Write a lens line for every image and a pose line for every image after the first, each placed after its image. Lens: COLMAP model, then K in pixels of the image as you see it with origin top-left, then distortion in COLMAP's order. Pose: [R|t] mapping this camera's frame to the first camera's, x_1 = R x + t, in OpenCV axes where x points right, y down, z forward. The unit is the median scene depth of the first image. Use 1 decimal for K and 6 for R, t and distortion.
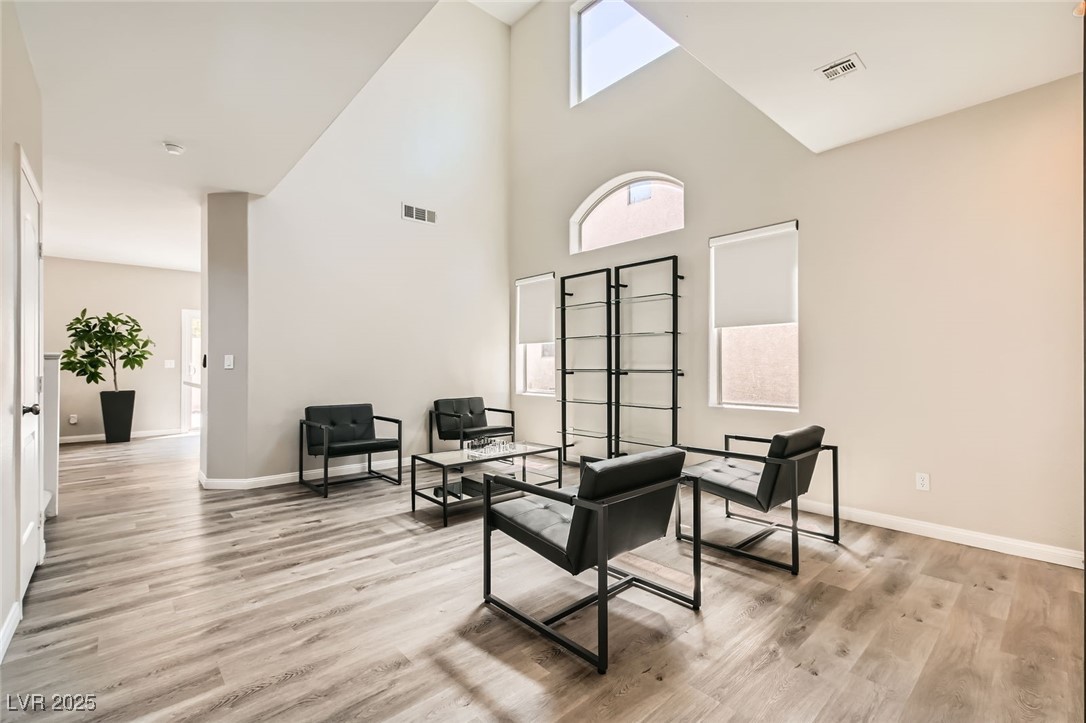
lens RADIAL K [[479.3, 0, 548.0], [0, 479.3, 362.0], [0, 0, 1]] dist [0.001977, 0.001909]
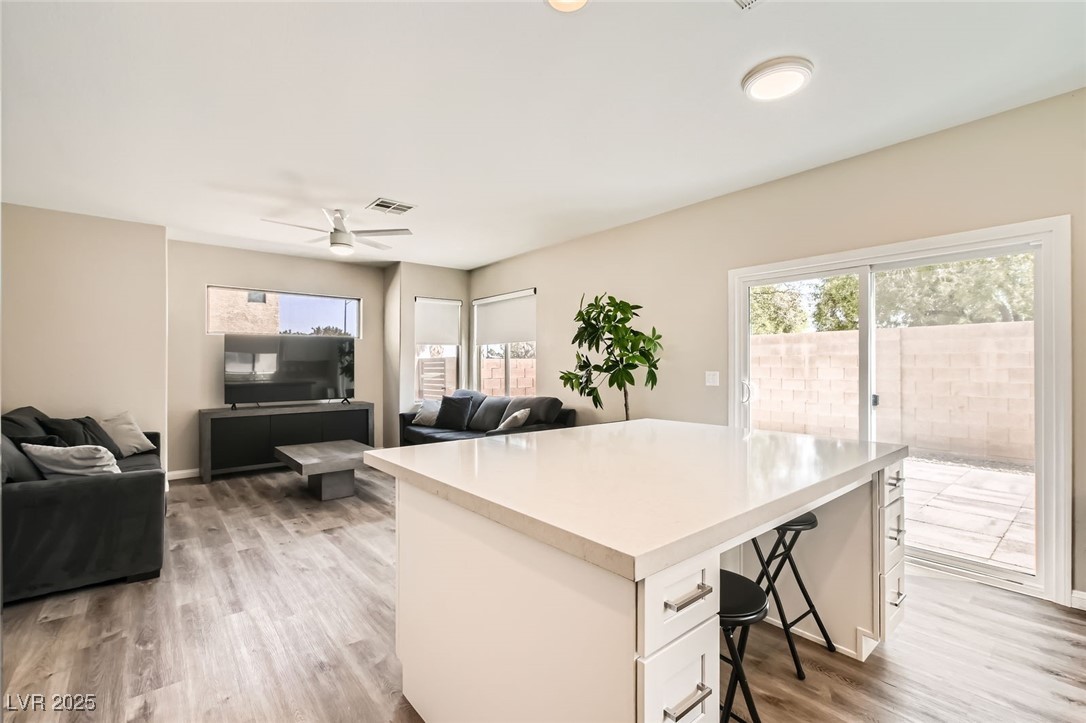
lens RADIAL K [[479.3, 0, 547.4], [0, 479.3, 364.3], [0, 0, 1]] dist [0.001977, 0.001909]
pose [[-0.045838, -0.001284, -0.998948, -0.288494], [0.005924, 0.999981, -0.001558, -0.014464], [0.998931, -0.005989, -0.045829, 0.960203]]
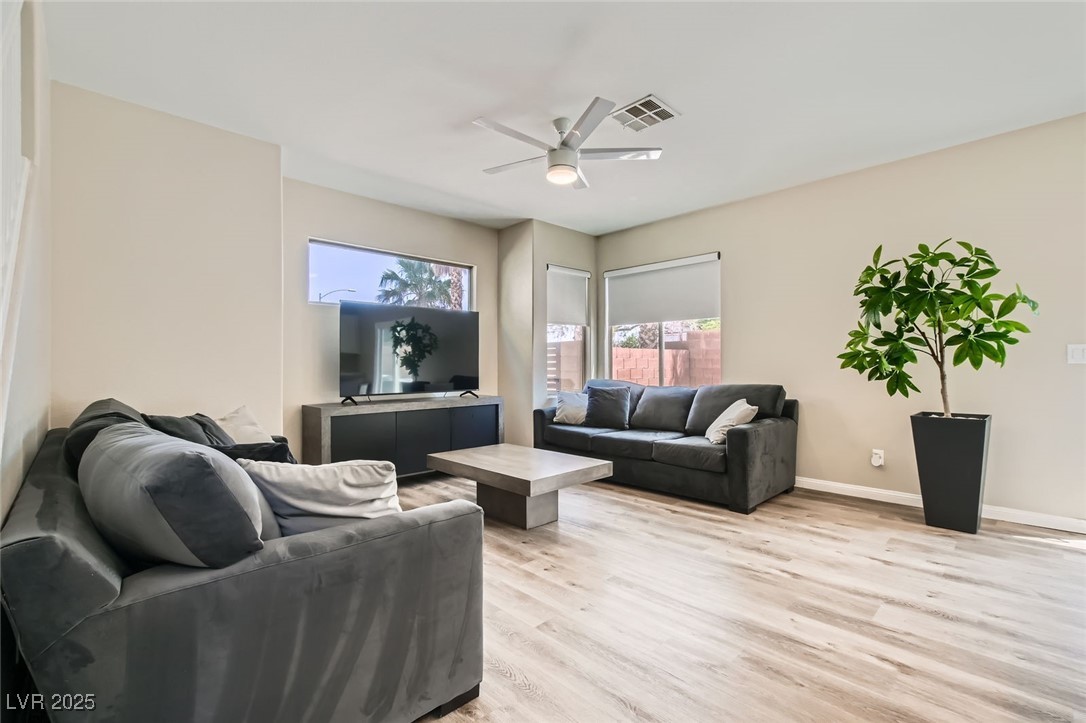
lens RADIAL K [[479.3, 0, 544.5], [0, 479.3, 366.4], [0, 0, 1]] dist [0.001977, 0.001909]
pose [[0.037979, 0.000879, -0.999278, -0.465551], [0.008120, 0.999966, 0.001188, 0.010655], [0.999246, -0.008159, 0.037971, 0.616922]]
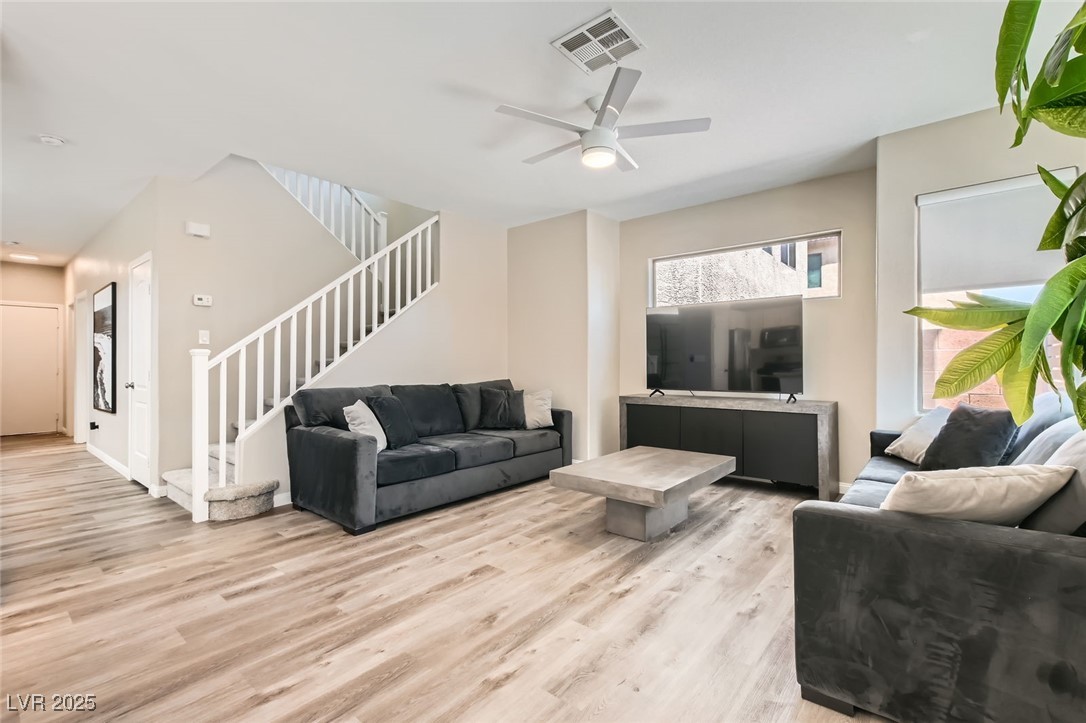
lens RADIAL K [[479.3, 0, 537.2], [0, 479.3, 363.7], [0, 0, 1]] dist [0.001977, 0.001909]
pose [[-0.990838, 0.004008, -0.134999, -0.806687], [0.004162, 0.999991, -0.000860, 0.009499], [0.134995, -0.001414, -0.990845, 1.067761]]
